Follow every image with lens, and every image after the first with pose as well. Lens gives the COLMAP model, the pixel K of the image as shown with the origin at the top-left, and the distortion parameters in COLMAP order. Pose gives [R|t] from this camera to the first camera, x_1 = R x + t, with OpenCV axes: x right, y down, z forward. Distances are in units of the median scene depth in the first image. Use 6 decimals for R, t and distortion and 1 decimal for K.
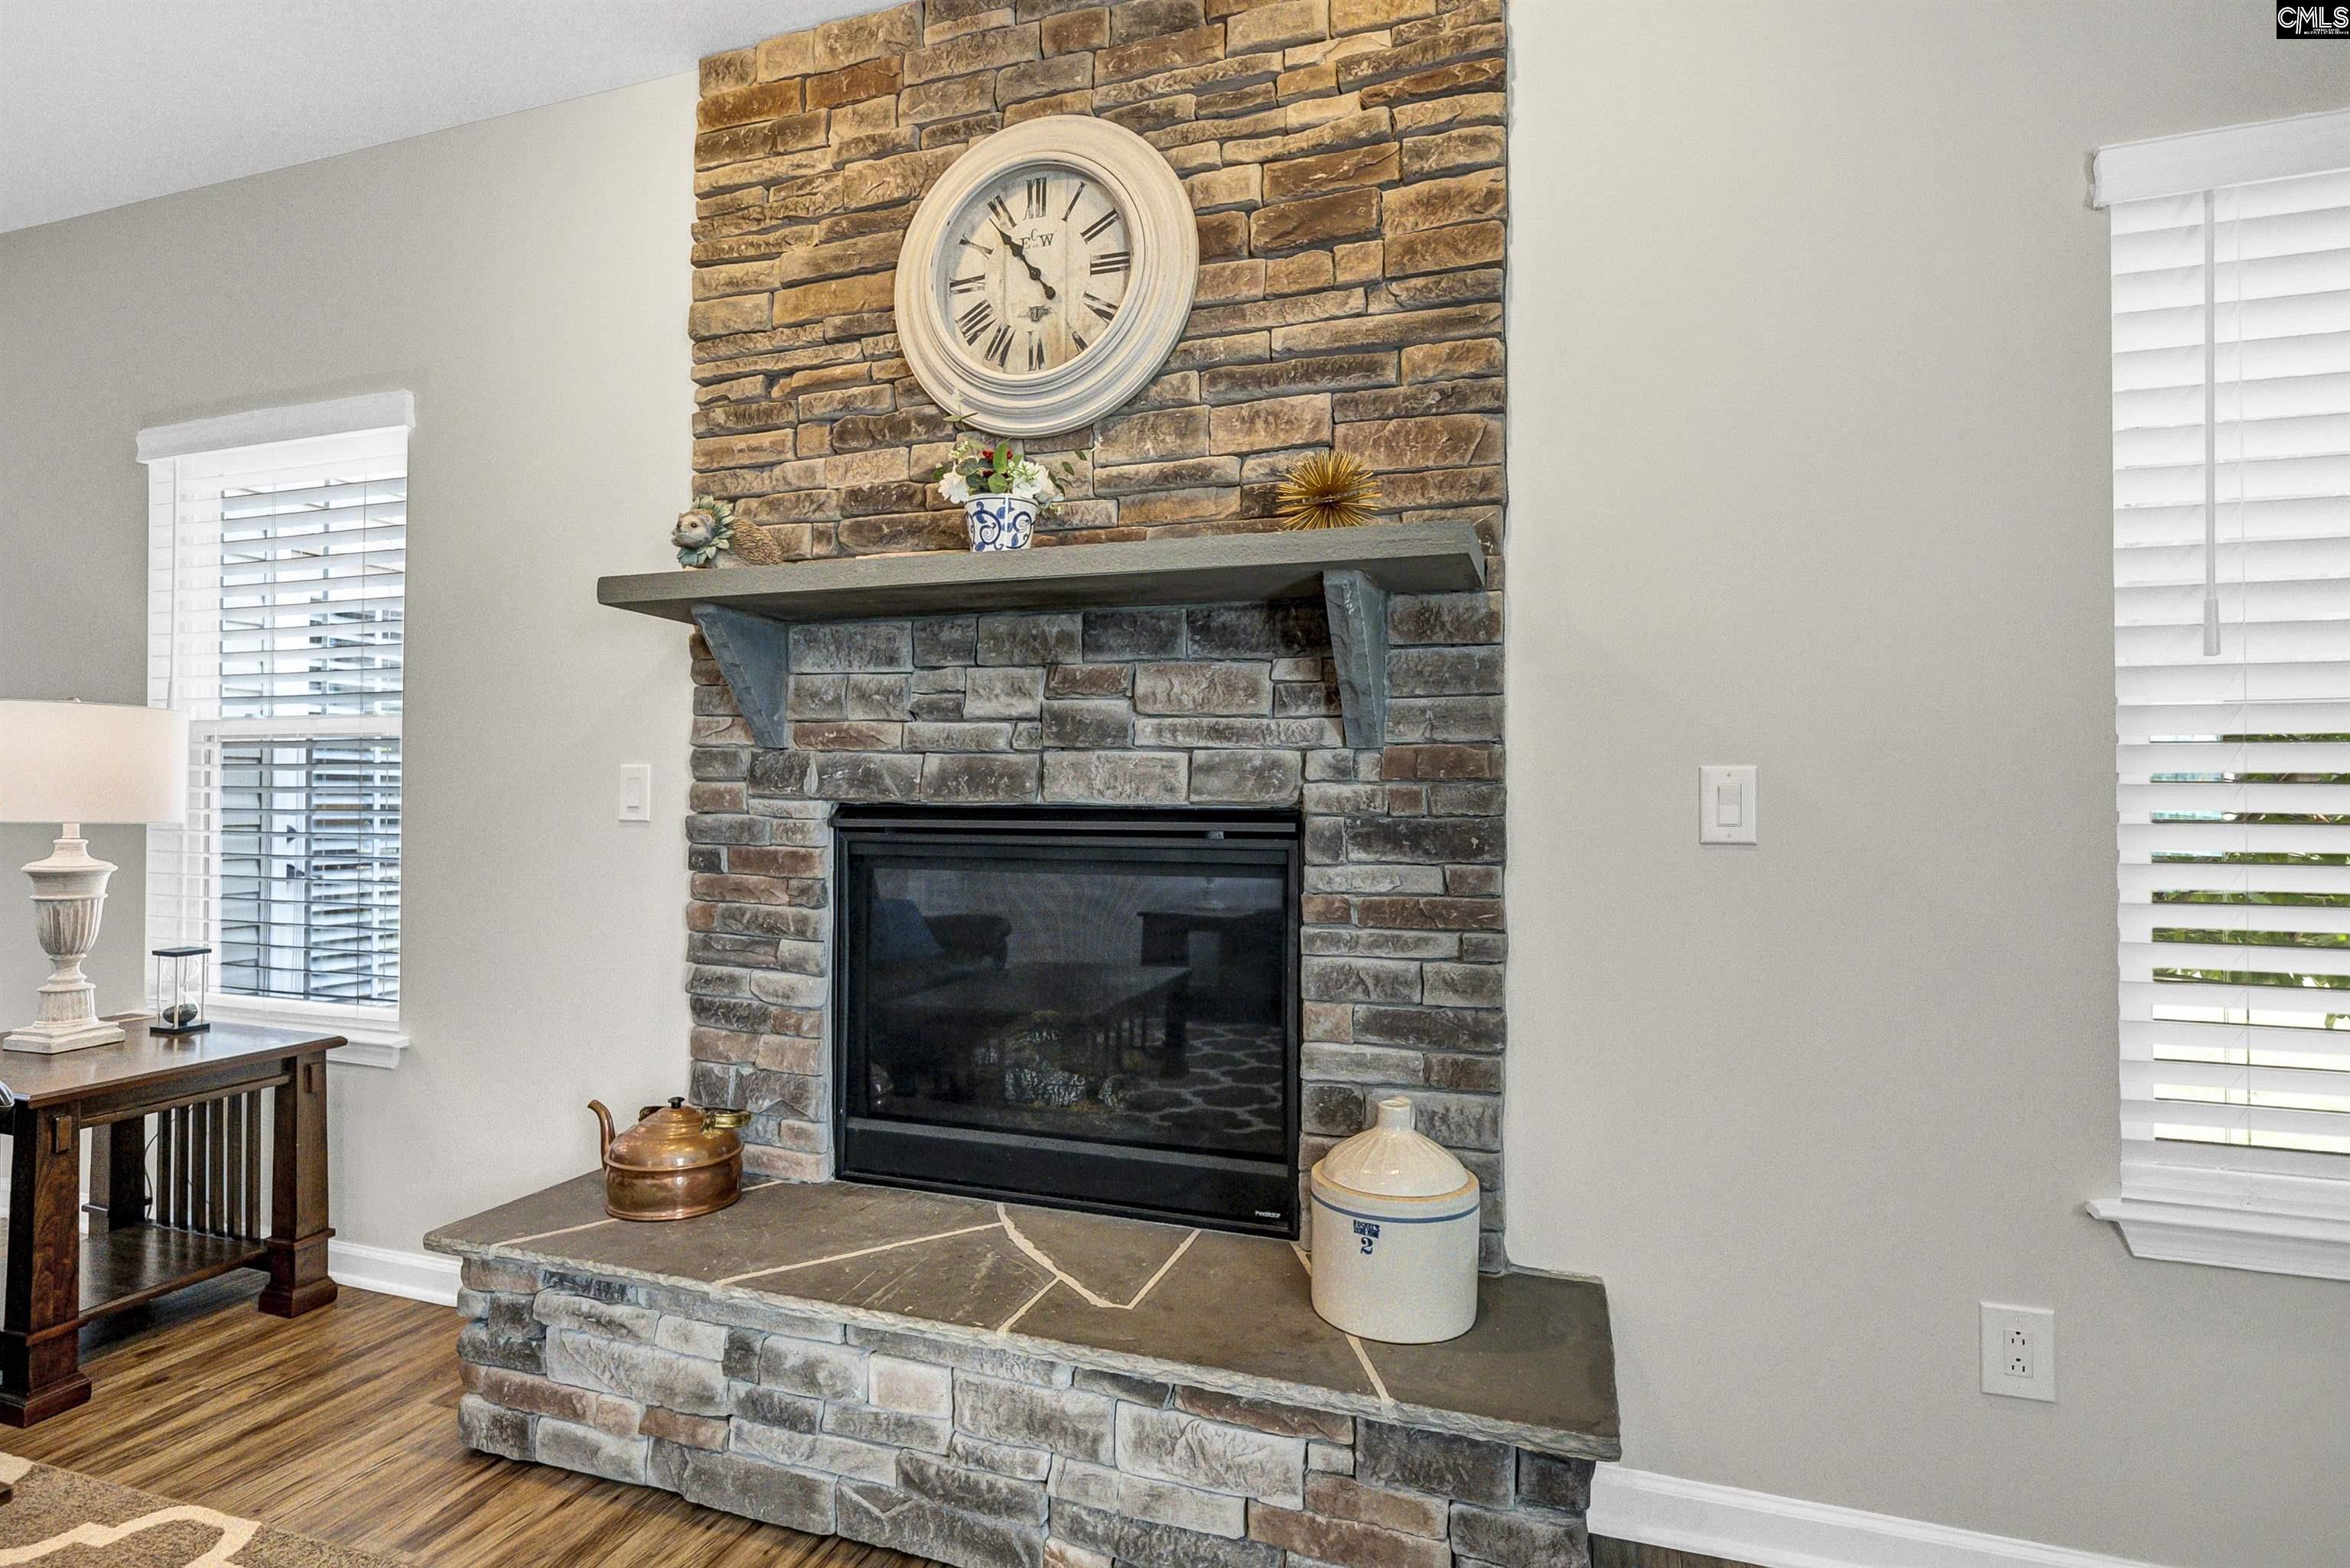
lens RADIAL K [[1139.5, 0, 1216.9], [0, 1139.5, 787.9], [0, 0, 1]] dist [0.001789, 0.000364]
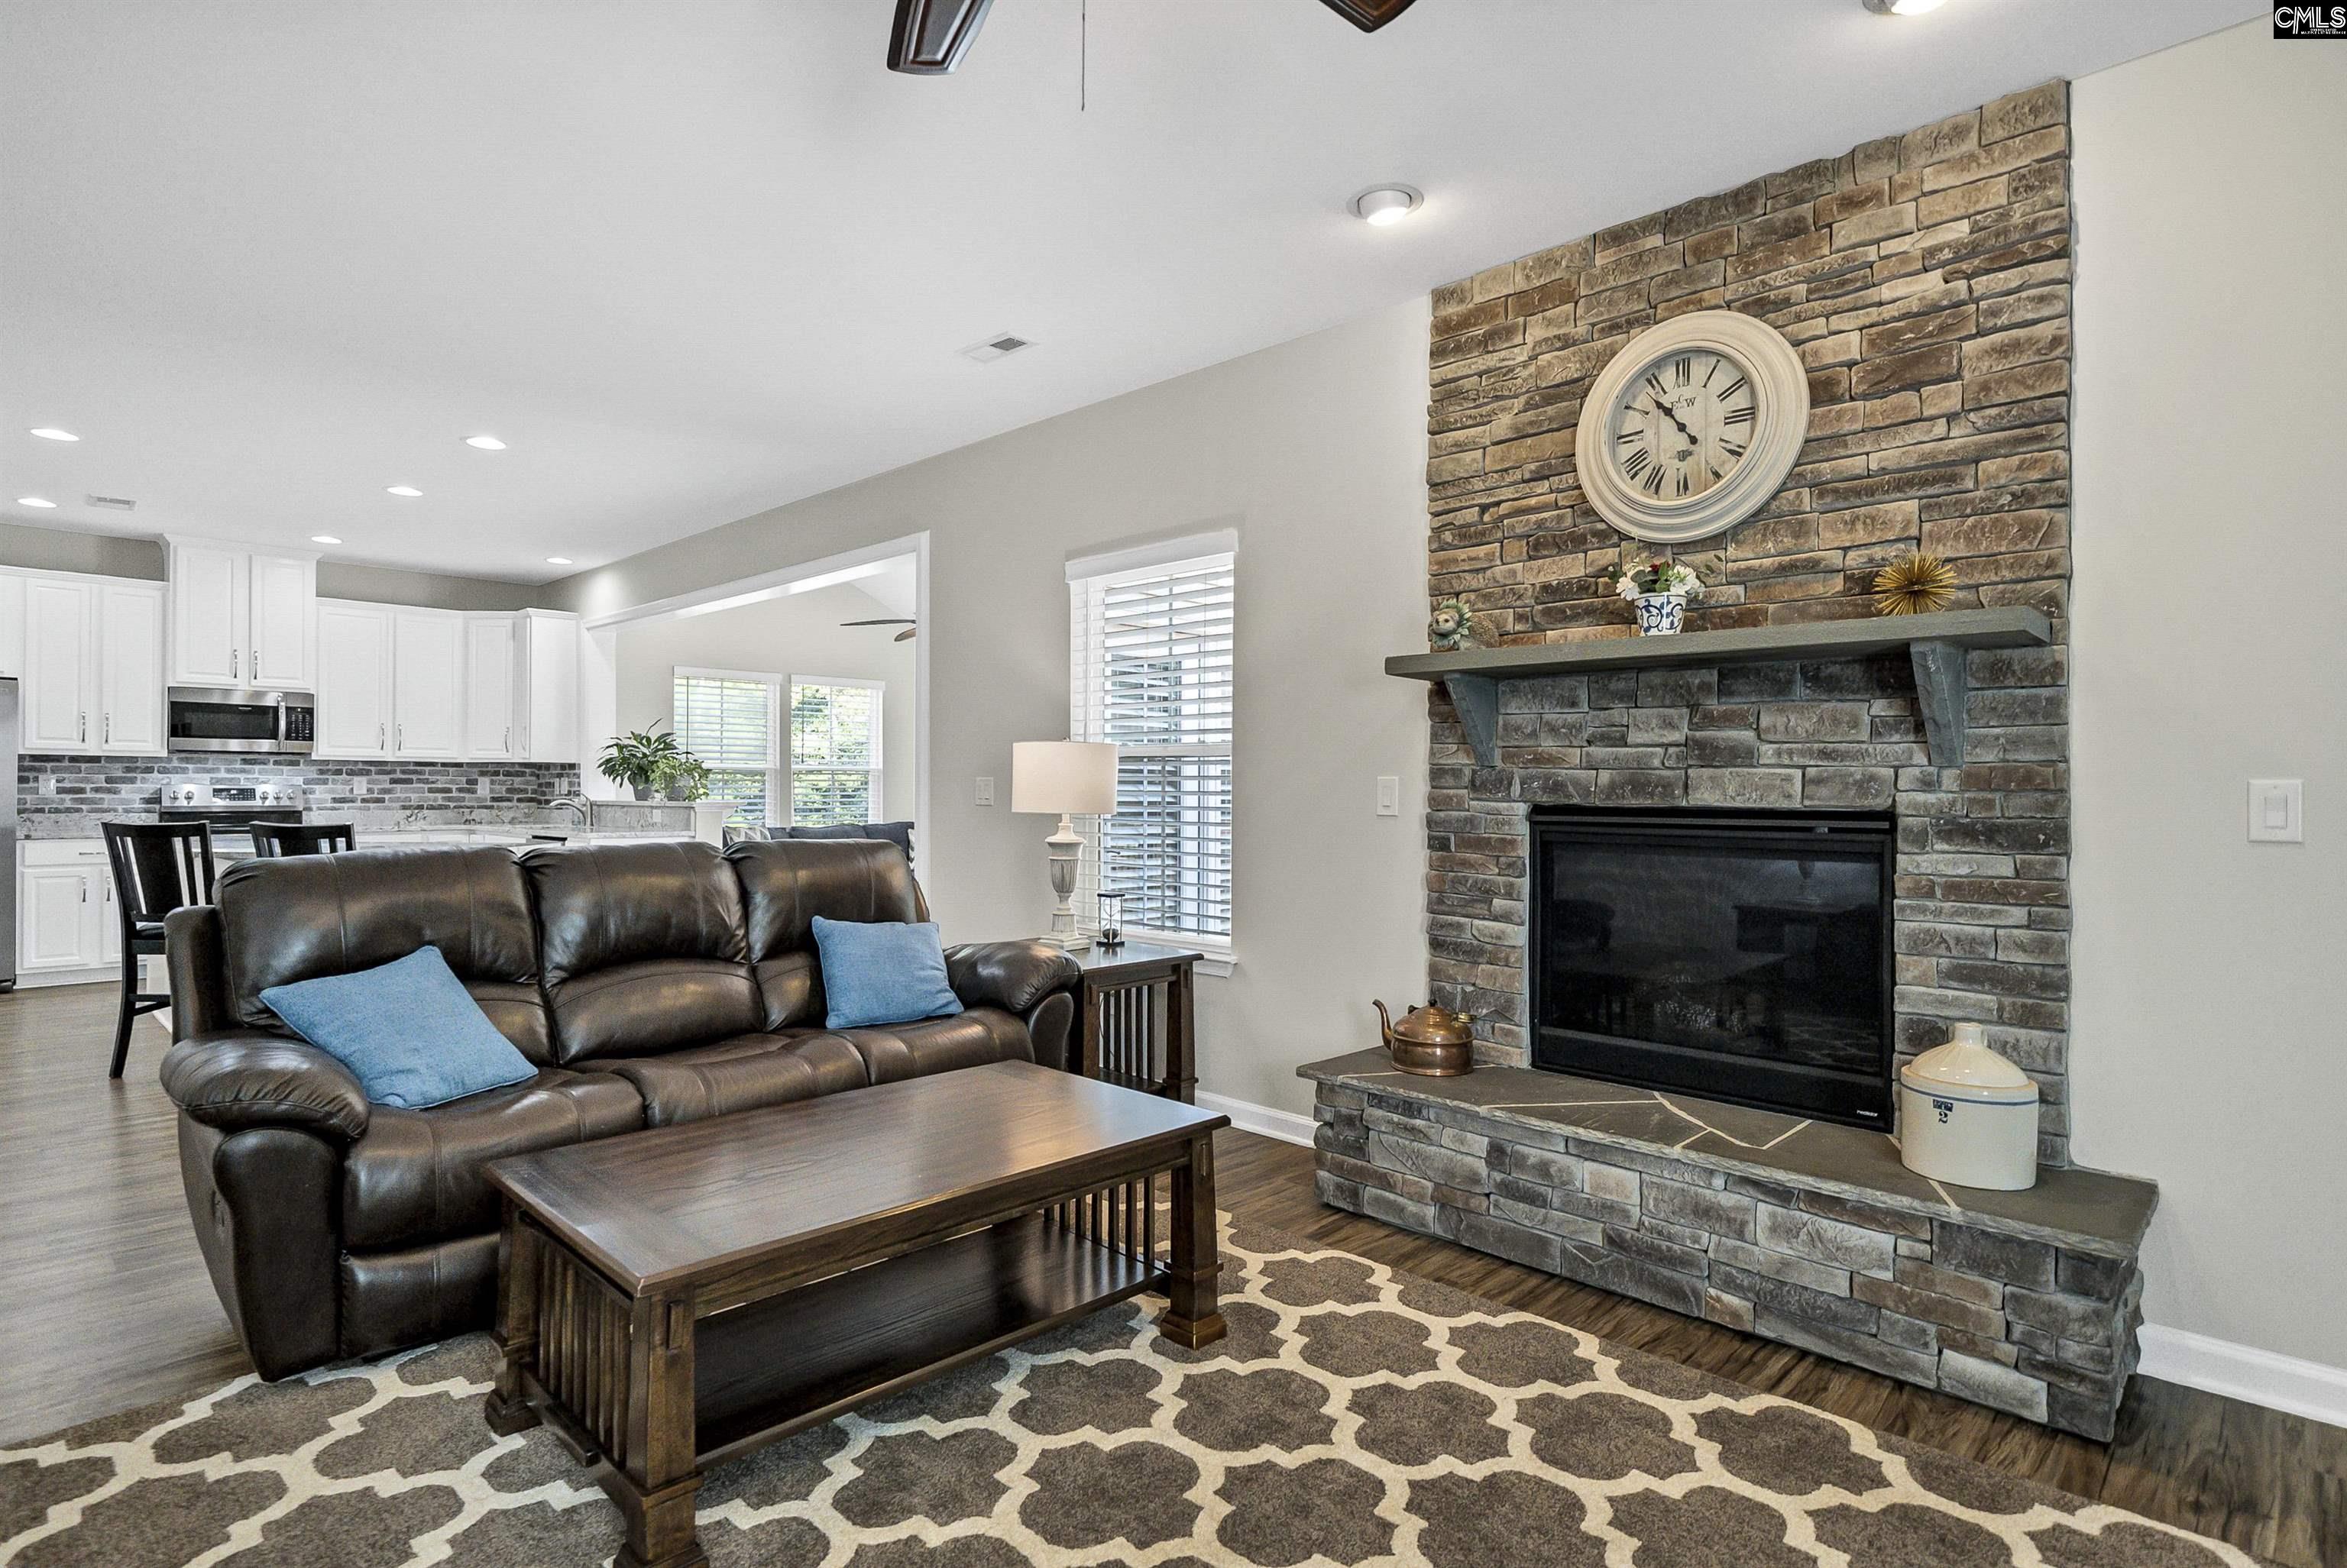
lens RADIAL K [[1209.6, 0, 1289.0], [0, 1209.6, 783.8], [0, 0, 1]] dist [-0.002126, 0.000291]
pose [[0.920701, -0.001655, -0.390266, -0.025933], [0.002994, 0.999992, 0.002822, -0.019773], [0.390258, -0.003766, 0.920698, -0.578025]]
